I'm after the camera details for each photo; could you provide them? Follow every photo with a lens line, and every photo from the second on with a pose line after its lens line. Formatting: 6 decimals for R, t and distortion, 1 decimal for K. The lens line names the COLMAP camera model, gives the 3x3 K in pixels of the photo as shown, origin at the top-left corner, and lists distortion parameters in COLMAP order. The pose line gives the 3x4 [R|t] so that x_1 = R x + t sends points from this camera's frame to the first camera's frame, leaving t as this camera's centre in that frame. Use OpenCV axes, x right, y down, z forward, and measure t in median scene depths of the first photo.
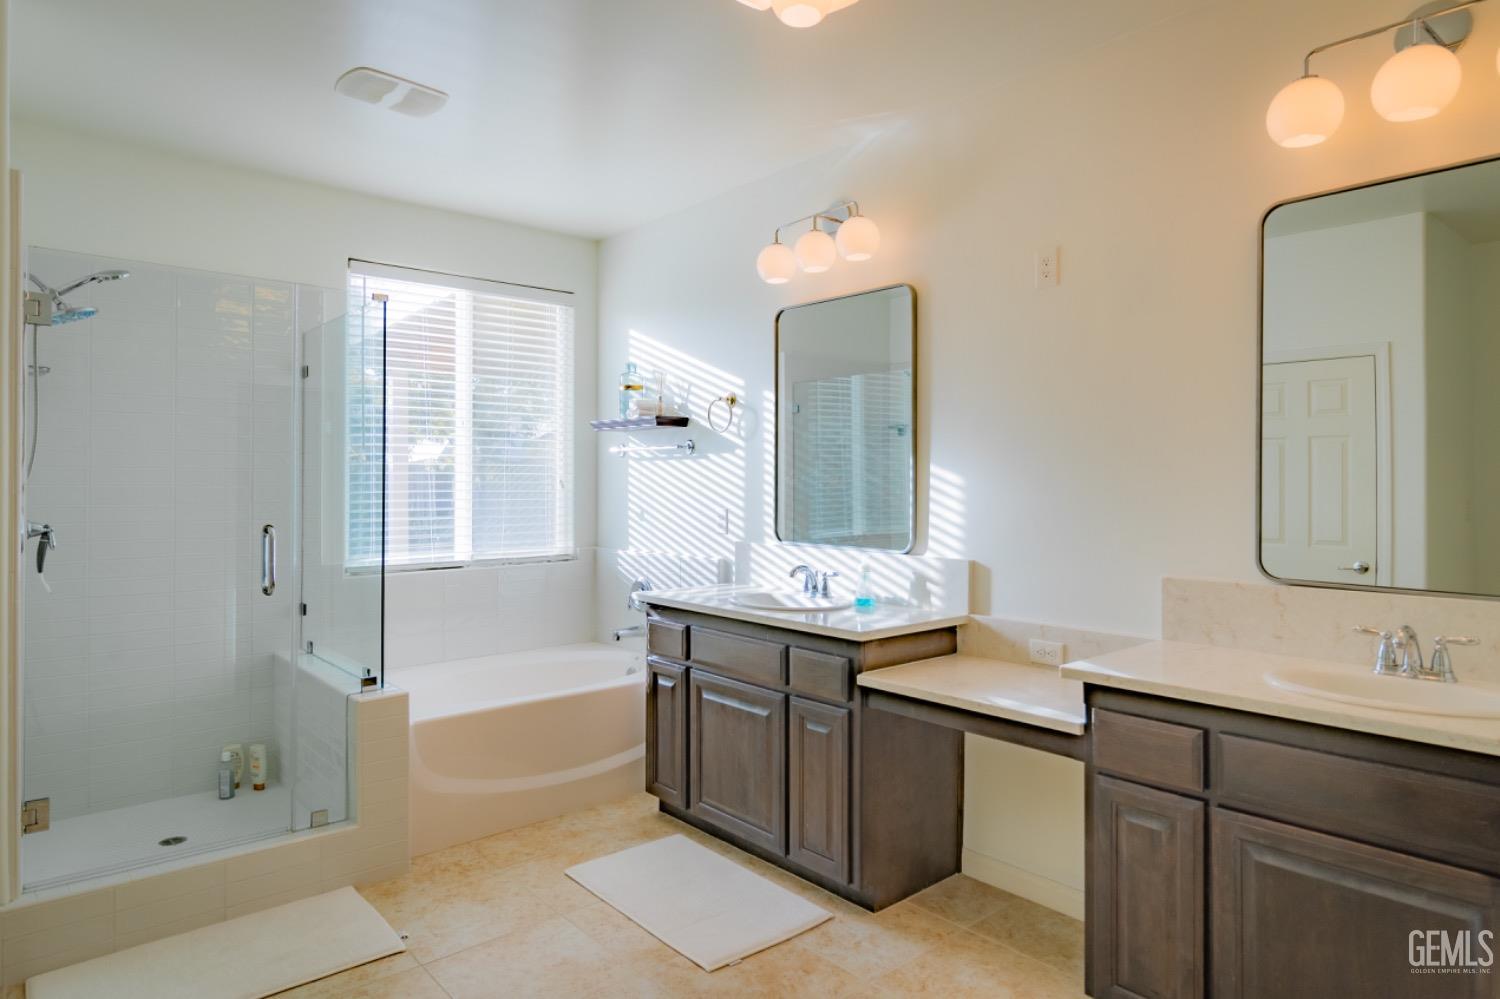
lens RADIAL K [[903.9, 0, 751.6], [0, 903.9, 493.7], [0, 0, 1]] dist [0.009062, -0.005930]
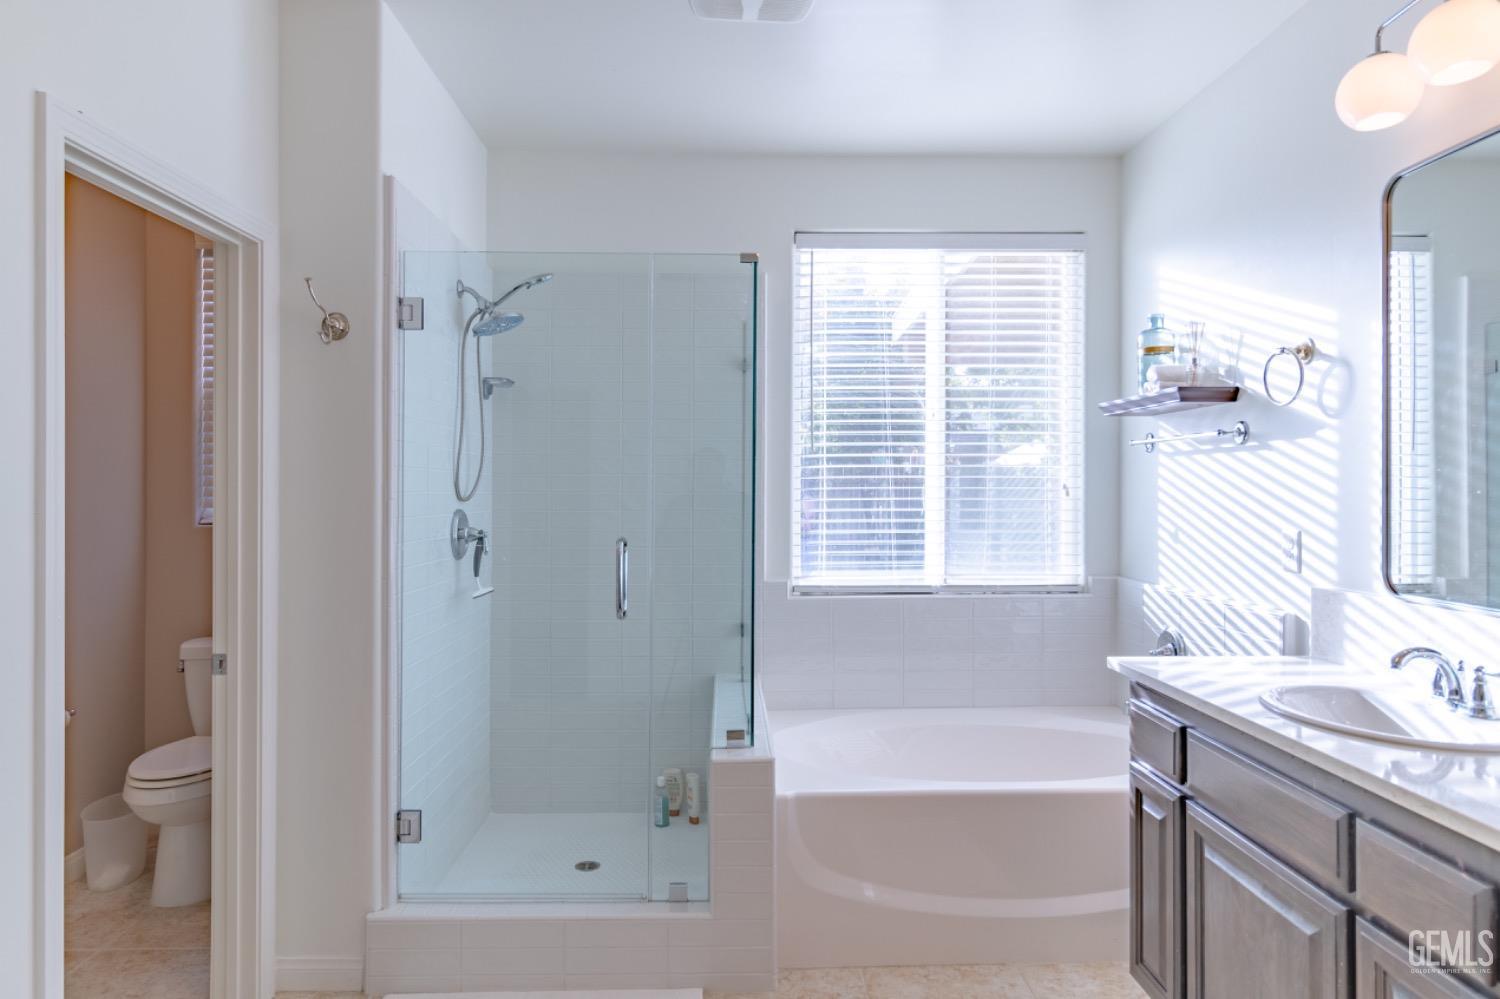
lens RADIAL K [[903.9, 0, 744.9], [0, 903.9, 491.1], [0, 0, 1]] dist [0.009062, -0.005930]
pose [[0.765921, -0.000028, -0.642935, 0.077128], [-0.005931, 0.999957, -0.007110, -0.003154], [0.642907, 0.009259, 0.765888, 0.293470]]
